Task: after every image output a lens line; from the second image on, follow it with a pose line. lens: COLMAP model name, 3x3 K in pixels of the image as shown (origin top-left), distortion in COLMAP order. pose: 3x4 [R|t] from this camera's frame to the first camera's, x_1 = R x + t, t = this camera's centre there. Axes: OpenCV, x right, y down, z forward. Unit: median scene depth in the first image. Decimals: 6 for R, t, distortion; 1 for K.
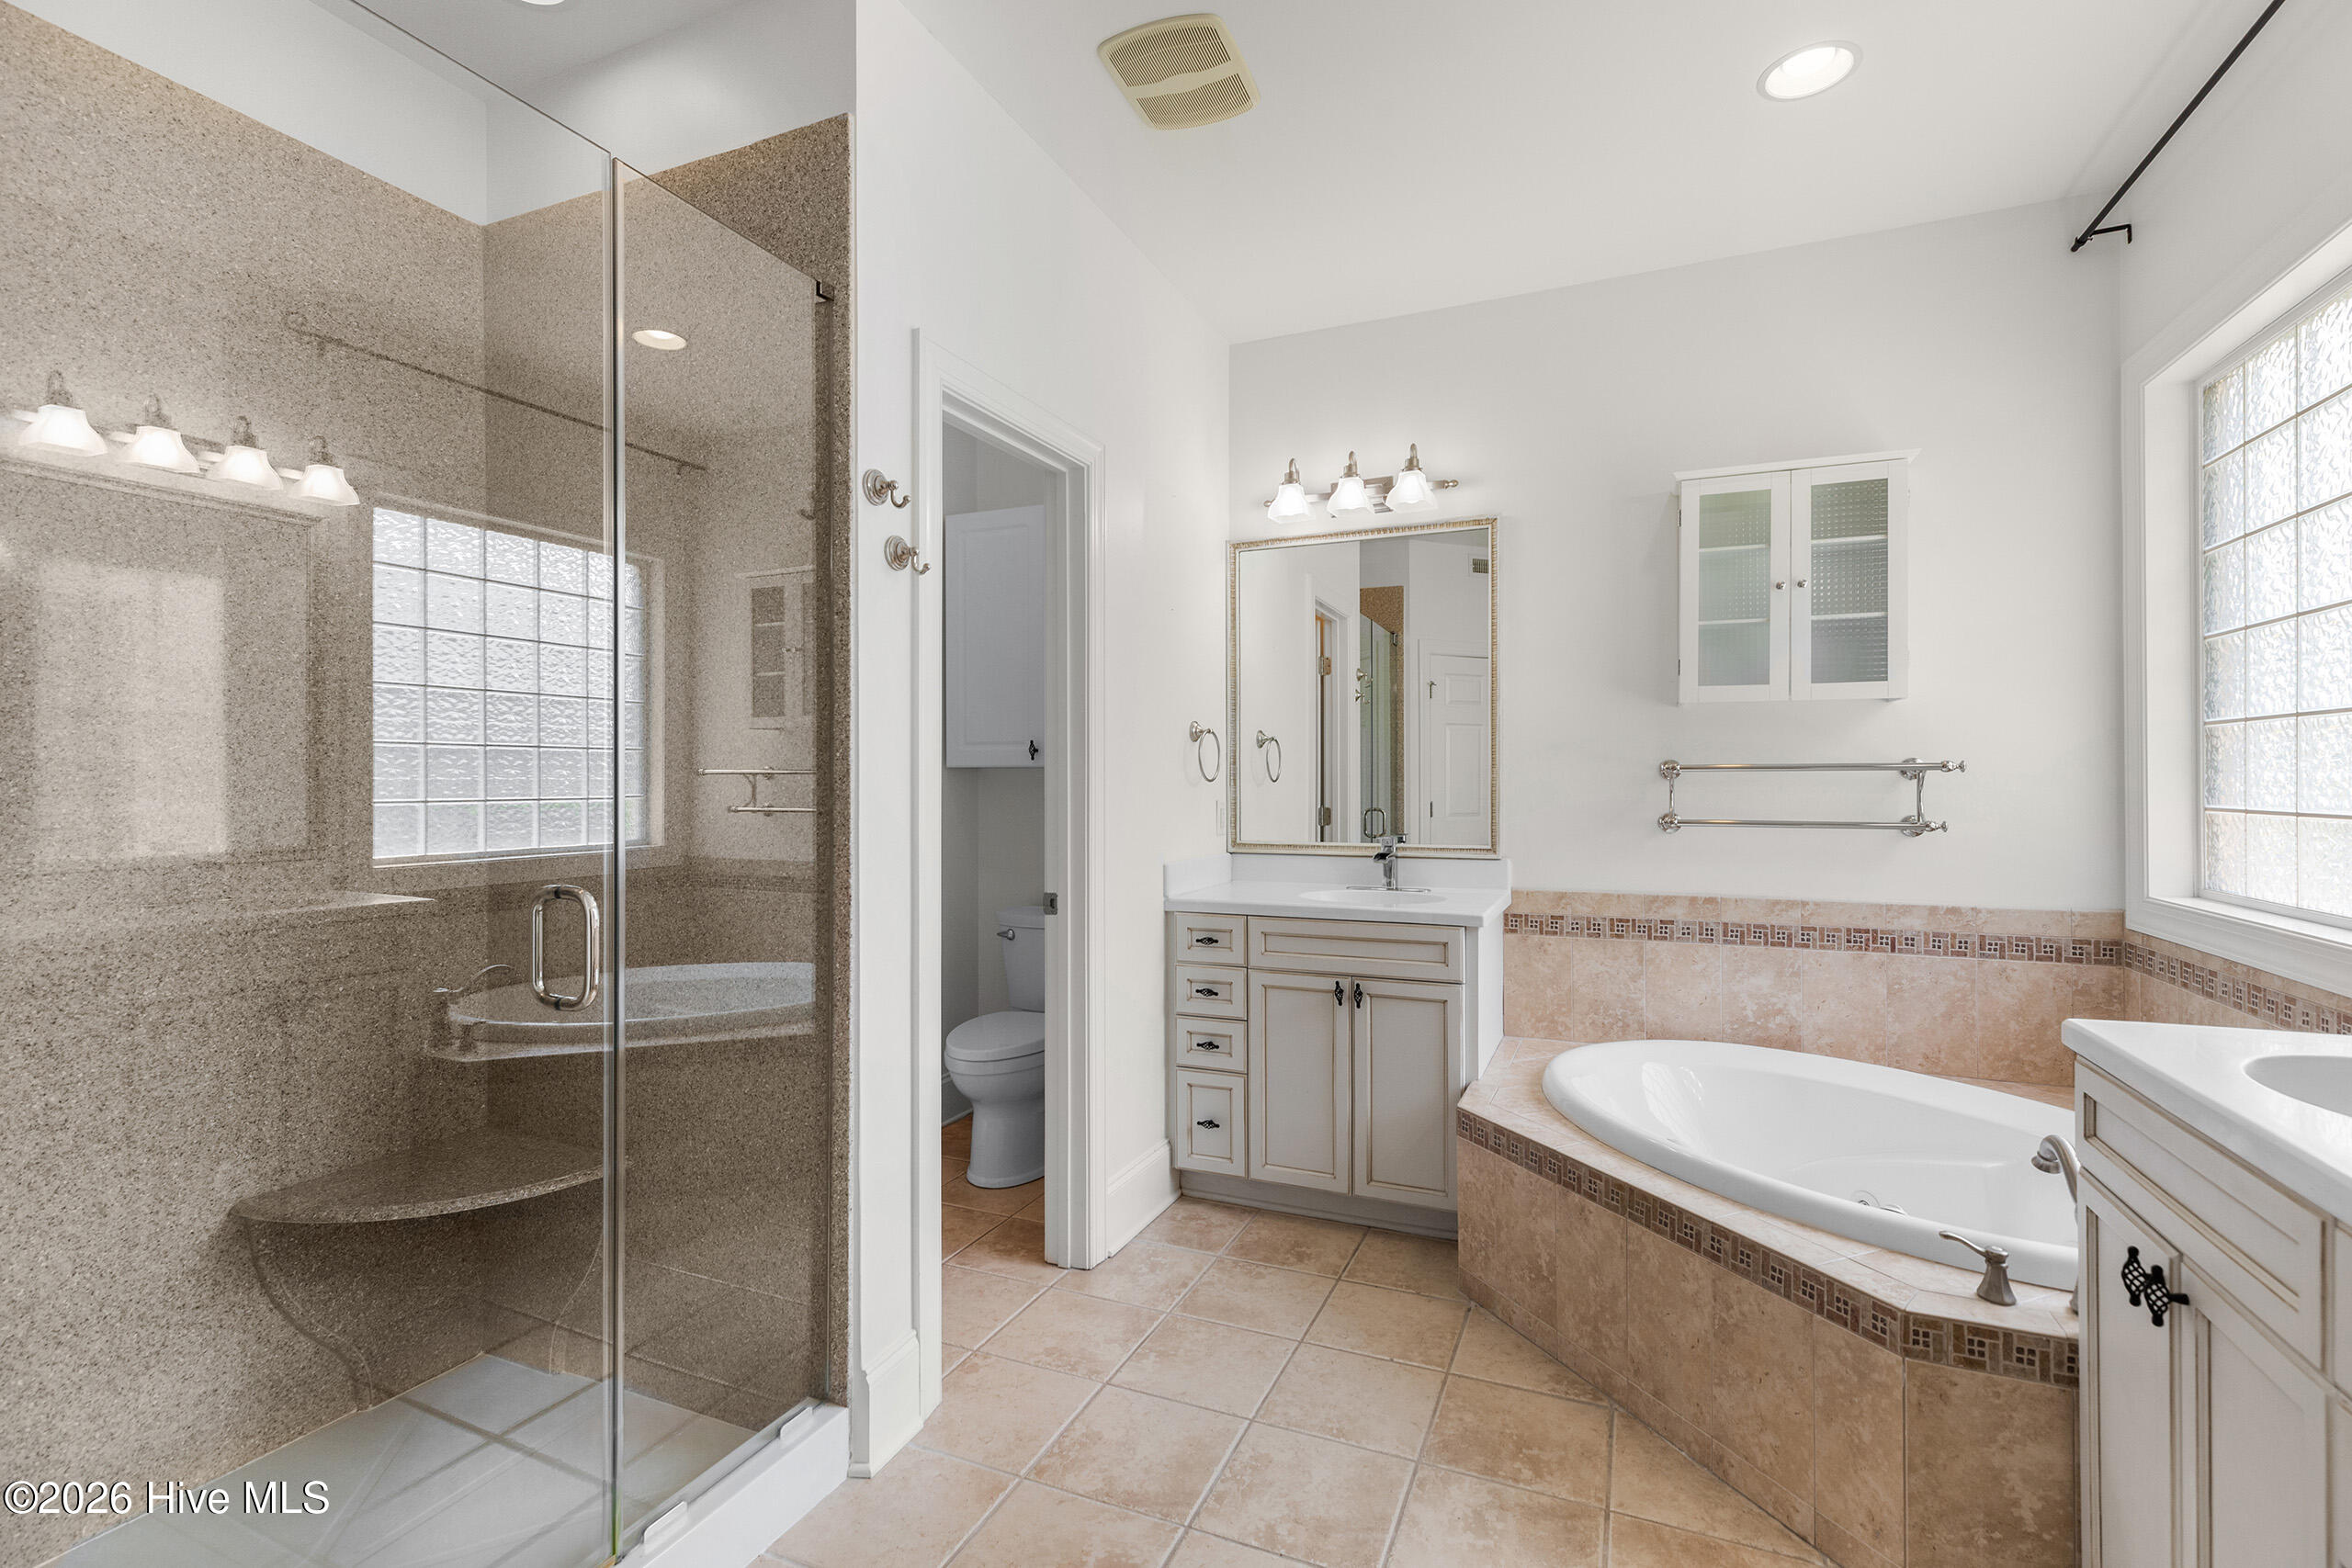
lens RADIAL K [[1059.4, 0, 1185.3], [0, 1059.4, 763.6], [0, 0, 1]] dist [0.000140, -0.000041]
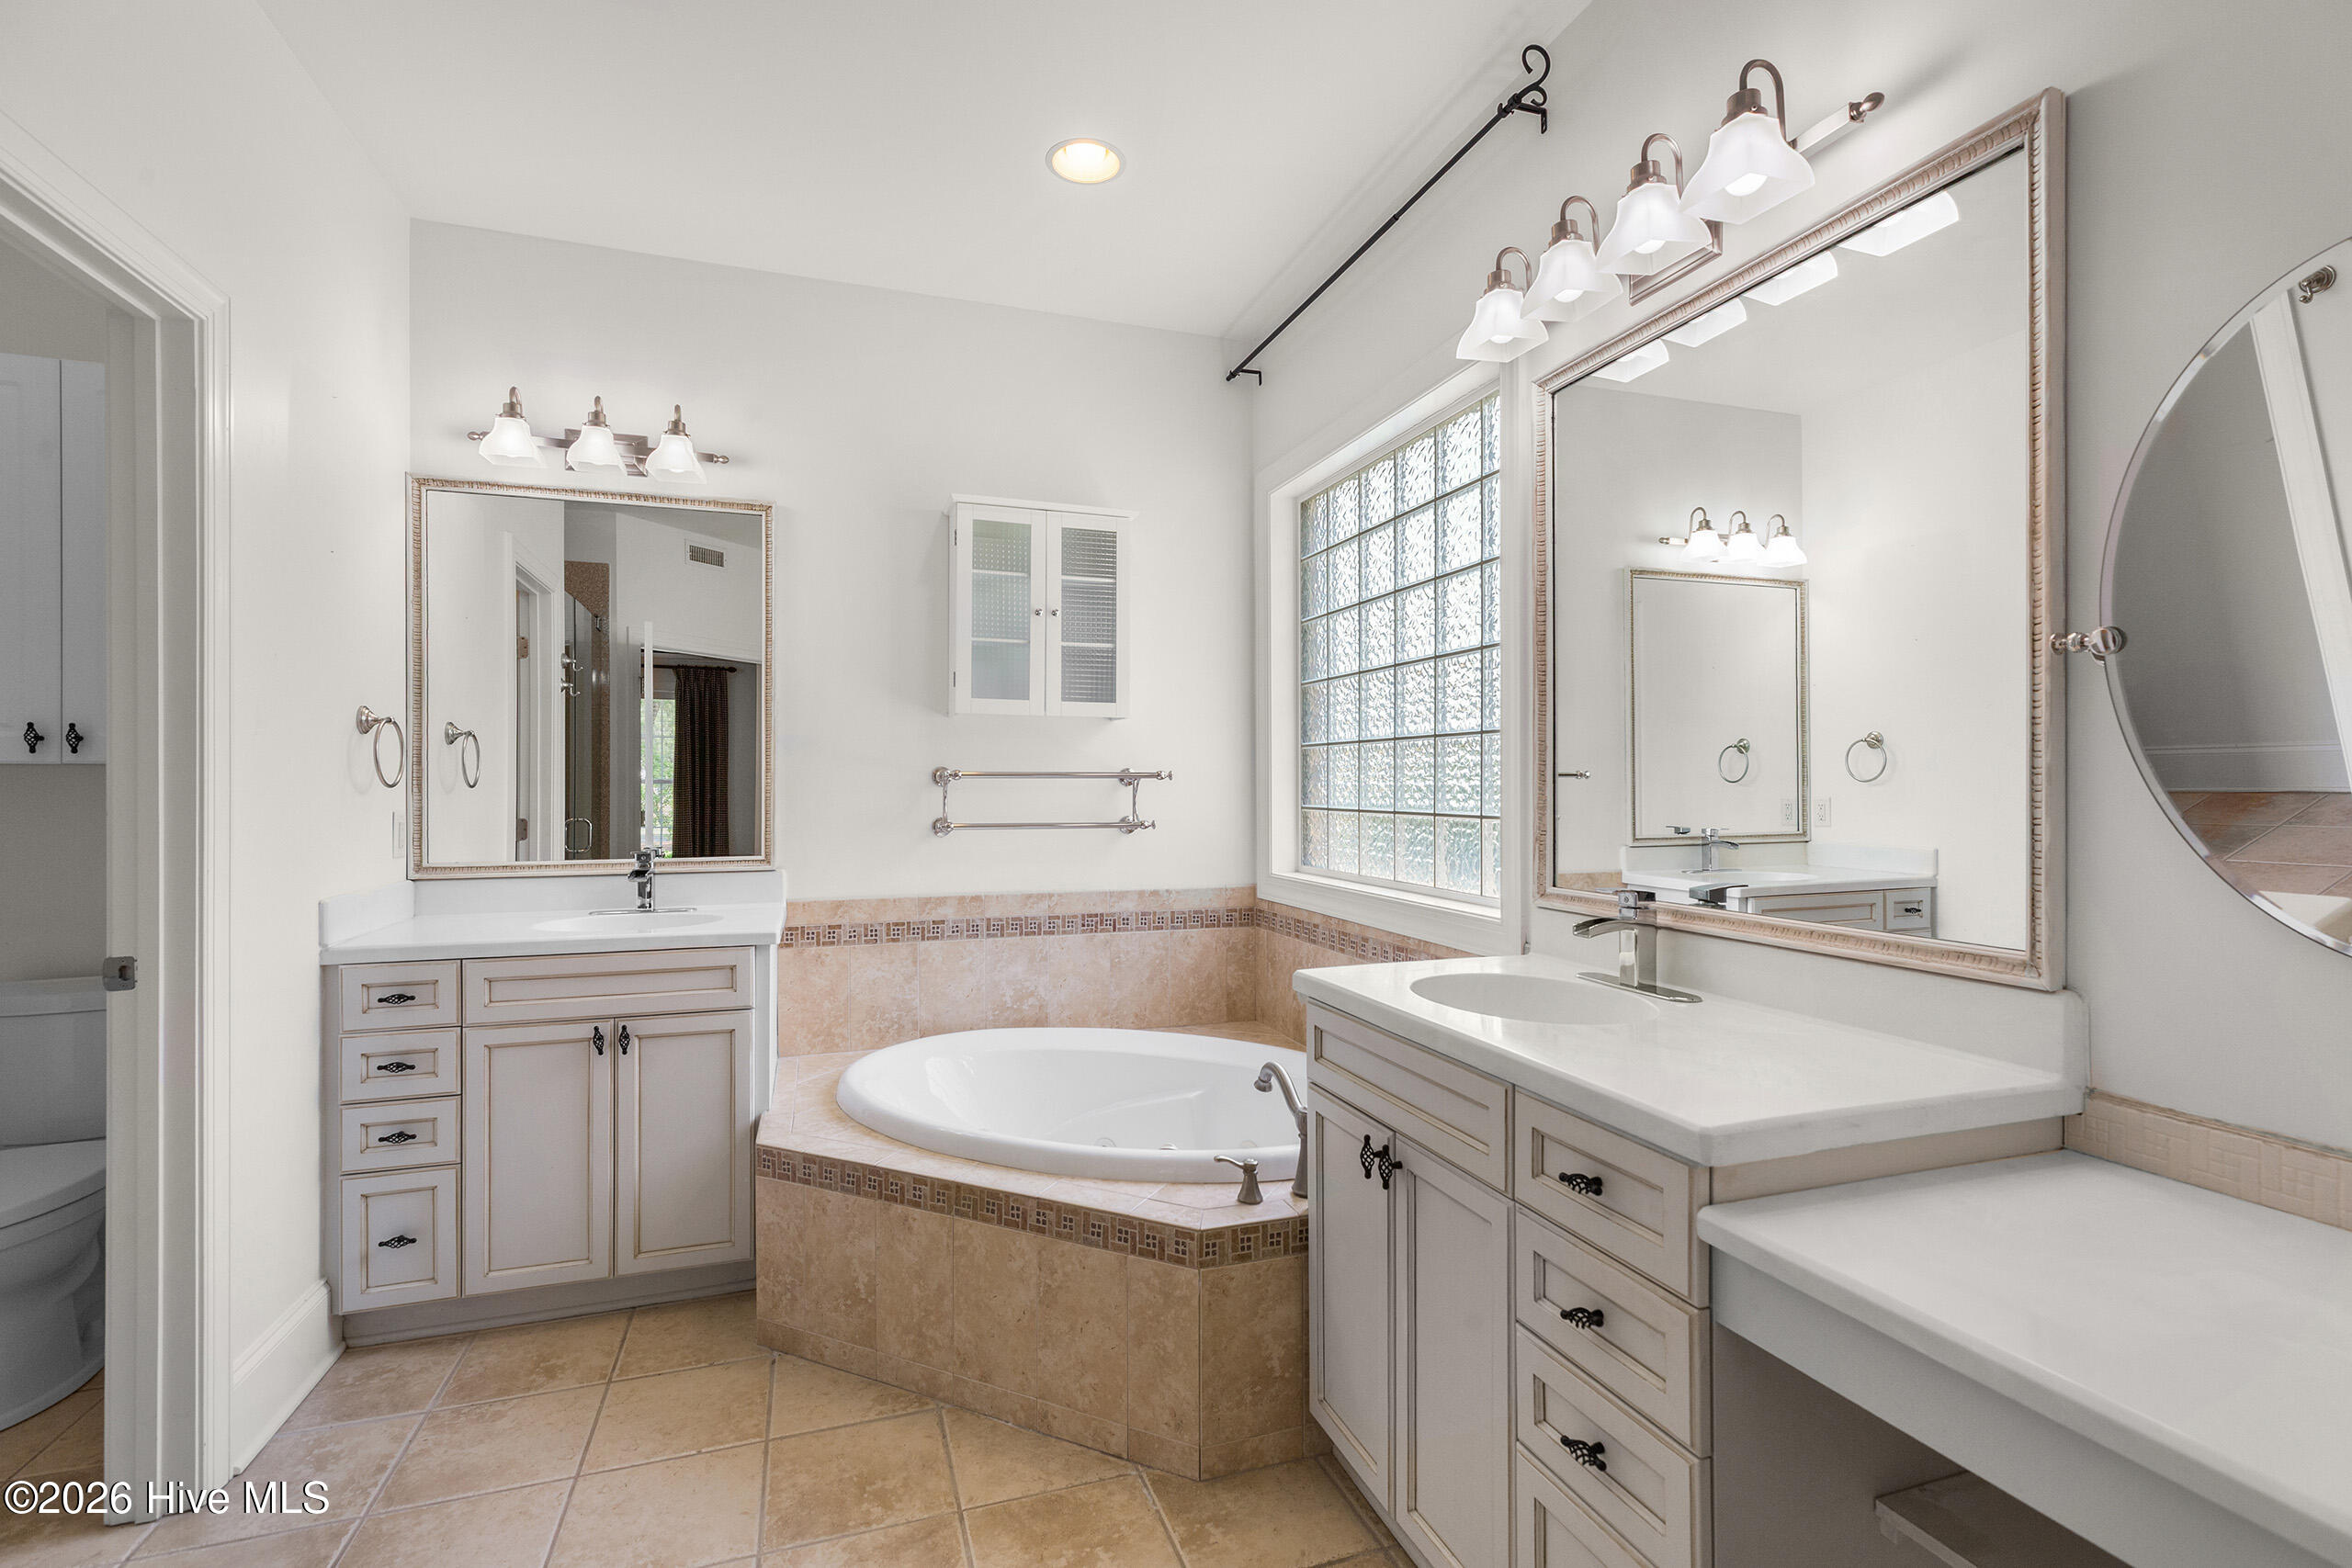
lens RADIAL K [[1060.7, 0, 1183.8], [0, 1060.7, 775.4], [0, 0, 1]] dist [0.001855, 0.000080]
pose [[0.739987, 0.008535, 0.672567, -0.080121], [-0.012217, 0.999925, 0.000753, 0.001332], [-0.672510, -0.008774, 0.740036, 0.072188]]
